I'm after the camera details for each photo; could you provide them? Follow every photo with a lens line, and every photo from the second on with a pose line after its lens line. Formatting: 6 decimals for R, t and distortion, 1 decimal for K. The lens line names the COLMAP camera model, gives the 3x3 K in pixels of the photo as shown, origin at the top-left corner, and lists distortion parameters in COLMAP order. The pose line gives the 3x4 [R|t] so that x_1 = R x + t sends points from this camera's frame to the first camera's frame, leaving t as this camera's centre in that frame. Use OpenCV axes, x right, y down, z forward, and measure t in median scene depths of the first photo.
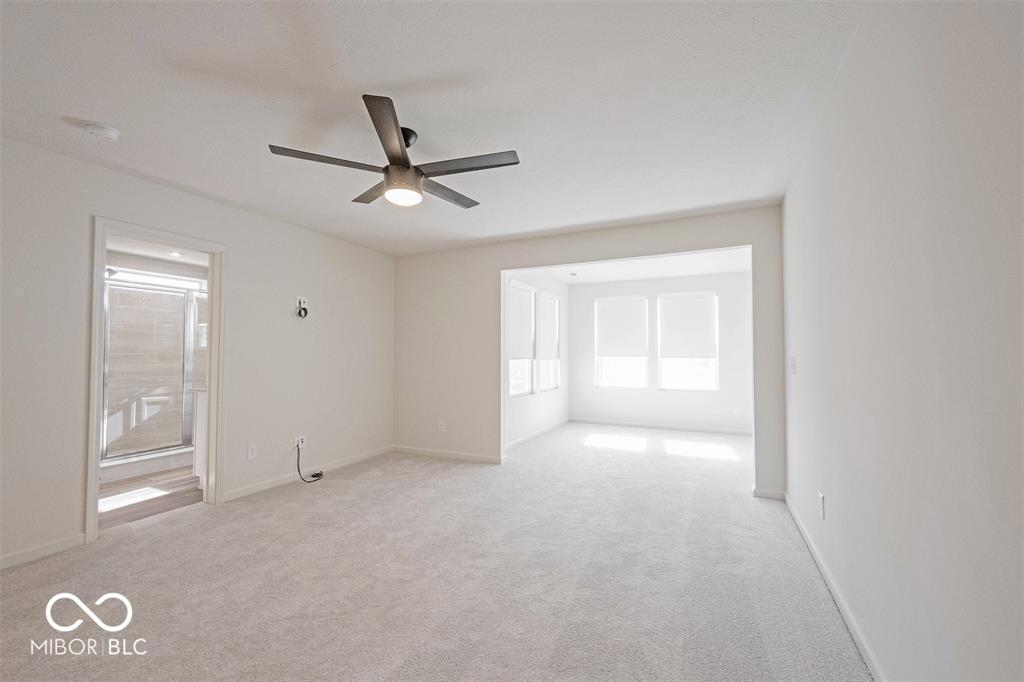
lens RADIAL K [[406.0, 0, 509.5], [0, 406.0, 344.8], [0, 0, 1]] dist [0.001761, 0.000157]
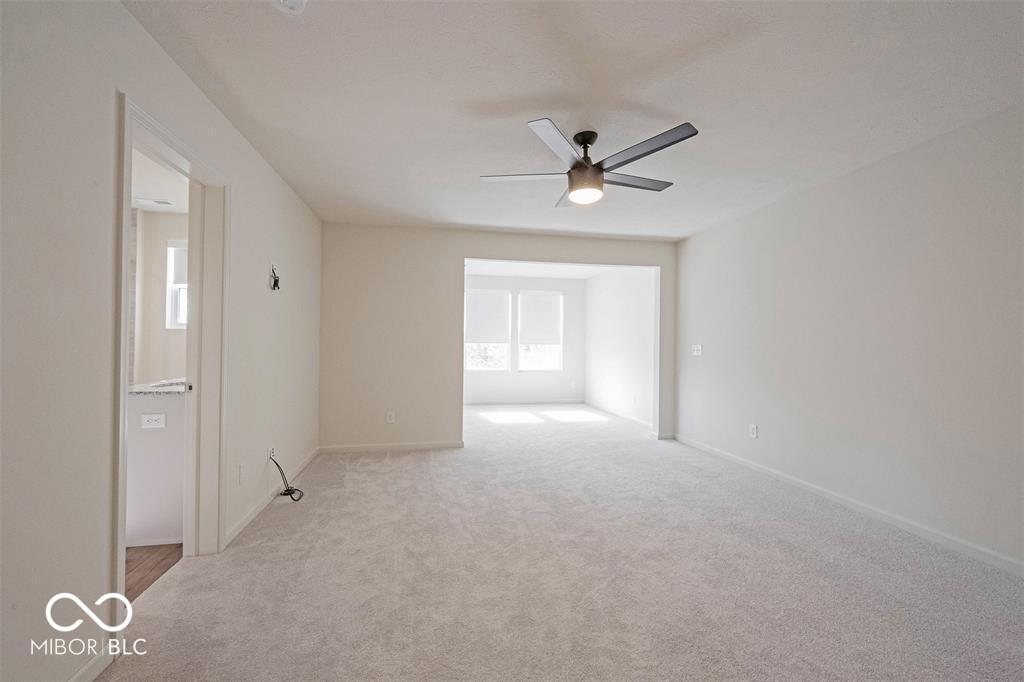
lens RADIAL K [[406.0, 0, 489.5], [0, 406.0, 340.0], [0, 0, 1]] dist [0.001761, 0.000157]
pose [[0.811529, 0.012433, 0.584180, -0.622593], [-0.024319, 0.999626, 0.012509, 0.009018], [-0.583806, -0.024358, 0.811528, 0.146809]]
